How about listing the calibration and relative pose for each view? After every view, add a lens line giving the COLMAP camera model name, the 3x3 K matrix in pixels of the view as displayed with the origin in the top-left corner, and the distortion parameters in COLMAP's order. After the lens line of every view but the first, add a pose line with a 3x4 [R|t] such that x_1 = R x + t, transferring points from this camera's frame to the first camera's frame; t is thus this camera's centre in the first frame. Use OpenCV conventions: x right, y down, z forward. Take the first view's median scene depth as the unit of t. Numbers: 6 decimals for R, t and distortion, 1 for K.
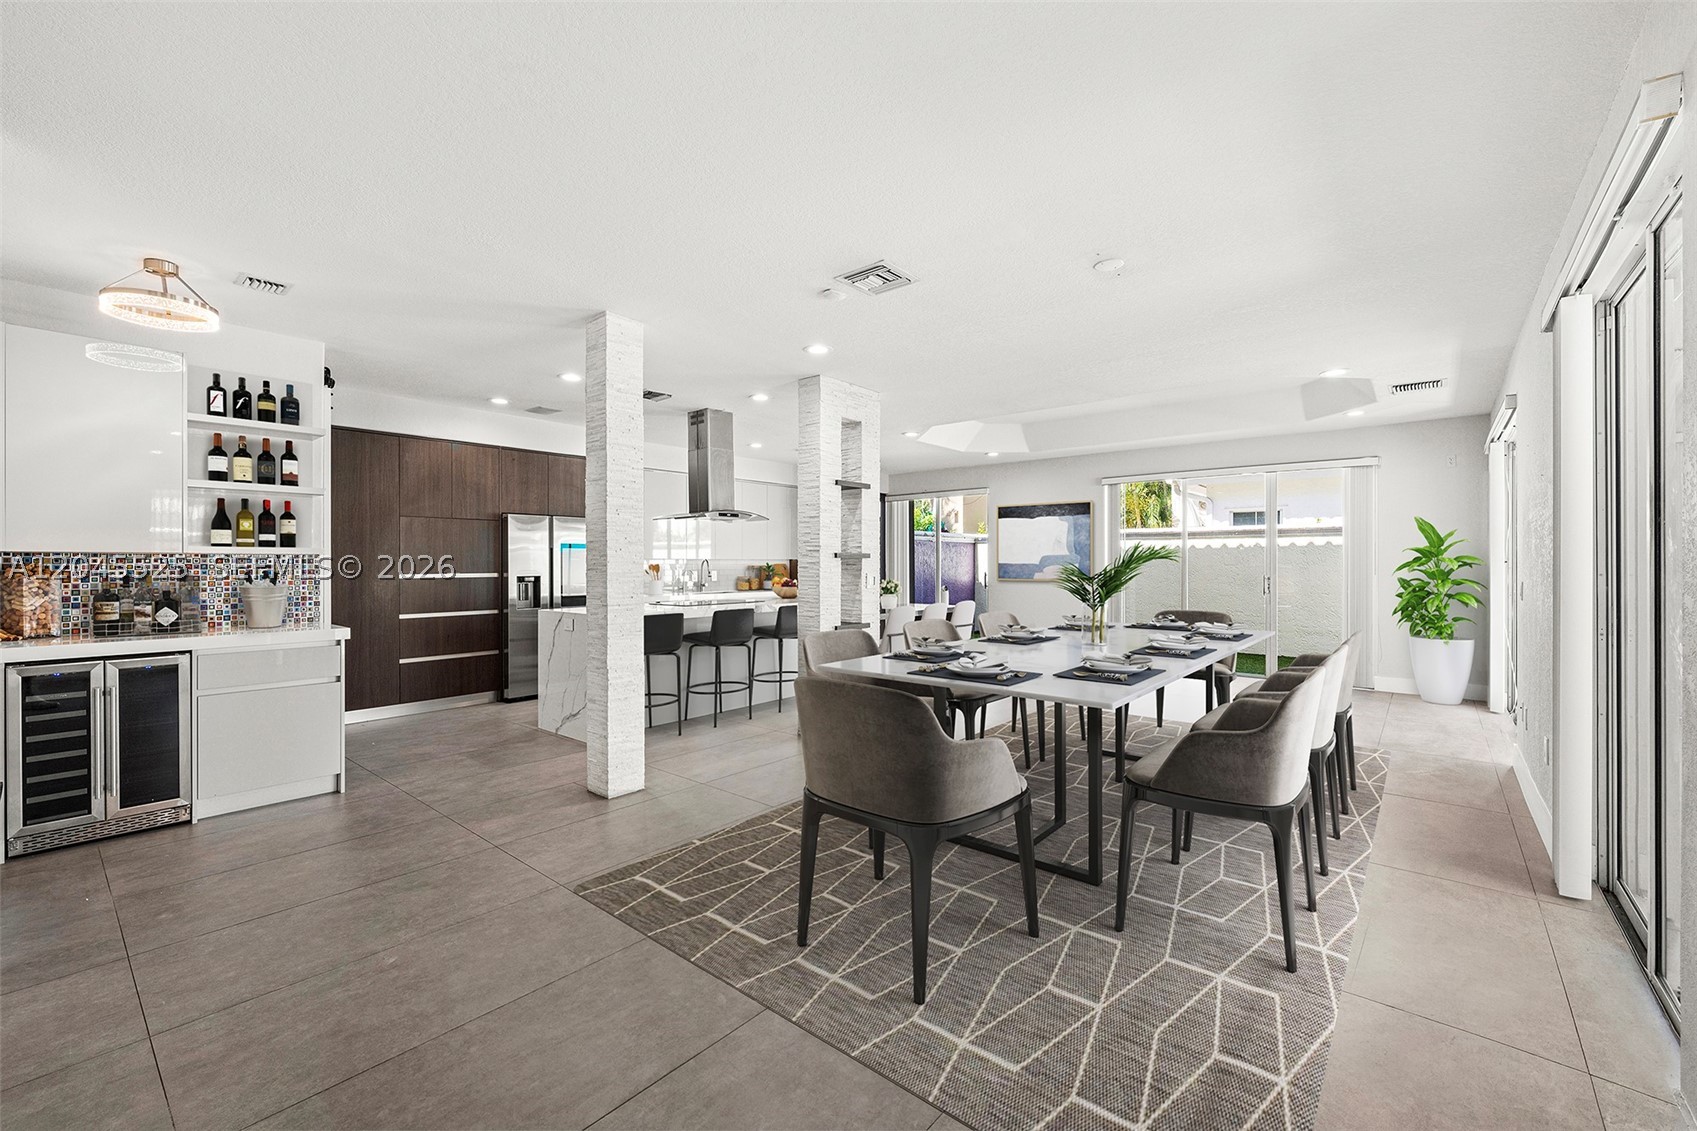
lens RADIAL K [[701.7, 0, 848.4], [0, 701.7, 564.4], [0, 0, 1]] dist [0.010418, 0.000058]
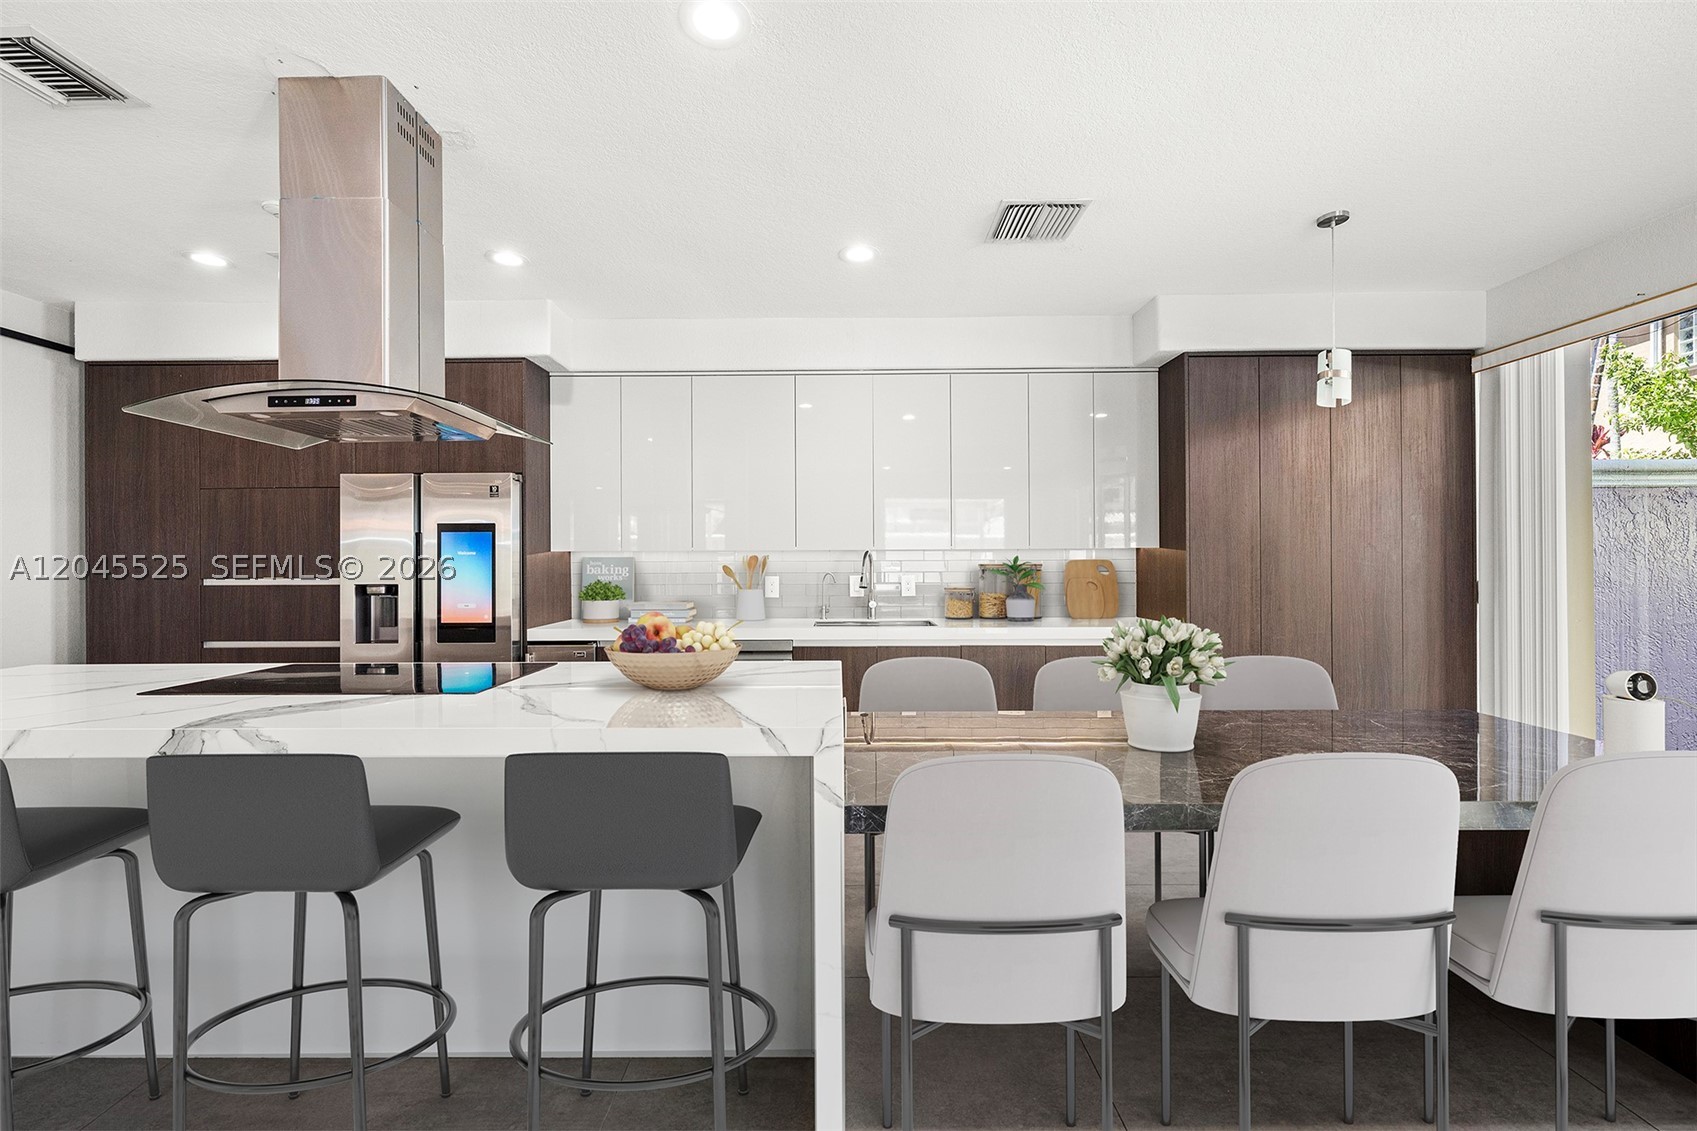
lens RADIAL K [[701.7, 0, 834.5], [0, 701.7, 567.3], [0, 0, 1]] dist [0.010418, 0.000058]
pose [[0.627821, 0.000536, -0.778358, 0.218826], [0.004128, 0.999983, 0.004019, 0.002806], [0.778347, -0.005736, 0.627808, 0.956936]]
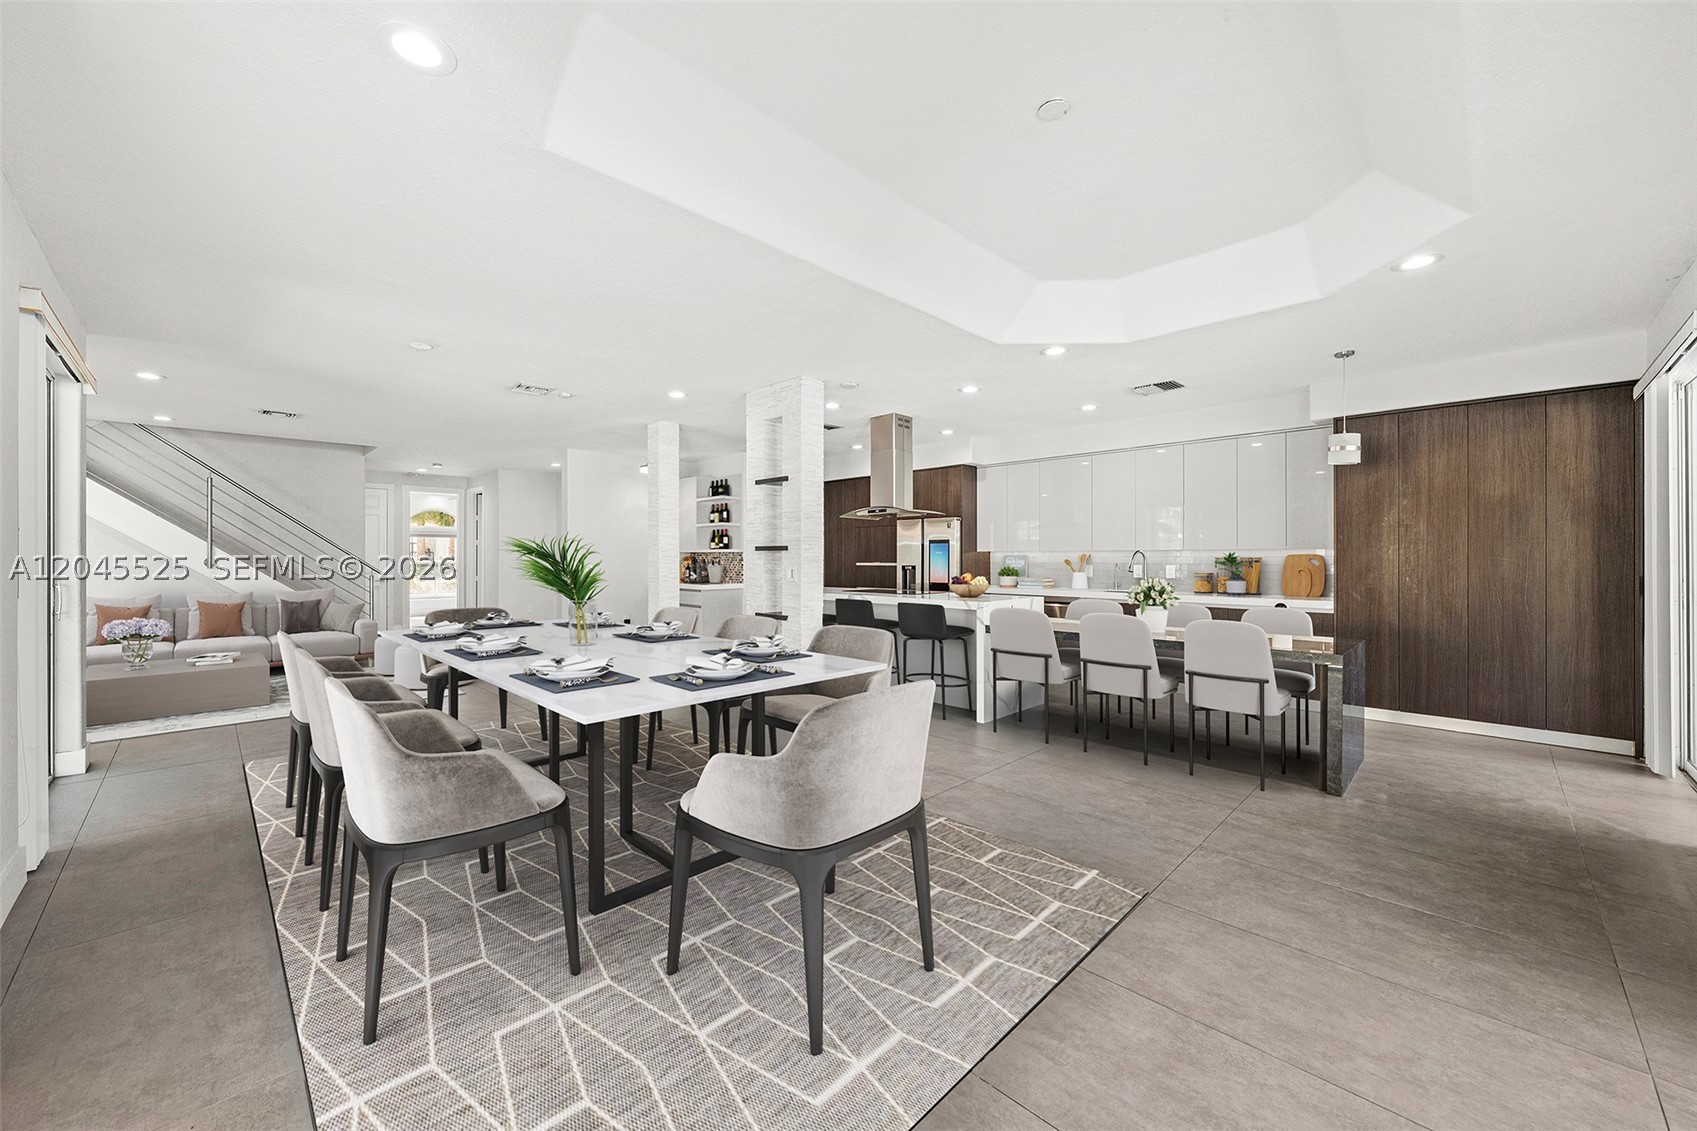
lens RADIAL K [[633.6, 0, 840.0], [0, 633.6, 559.8], [0, 0, 1]] dist [-0.000871, -0.000041]
pose [[-0.099771, 0.003095, -0.995006, 0.781427], [-0.000667, 0.999995, 0.003177, 0.002378], [0.995010, 0.000981, -0.099768, 1.017544]]
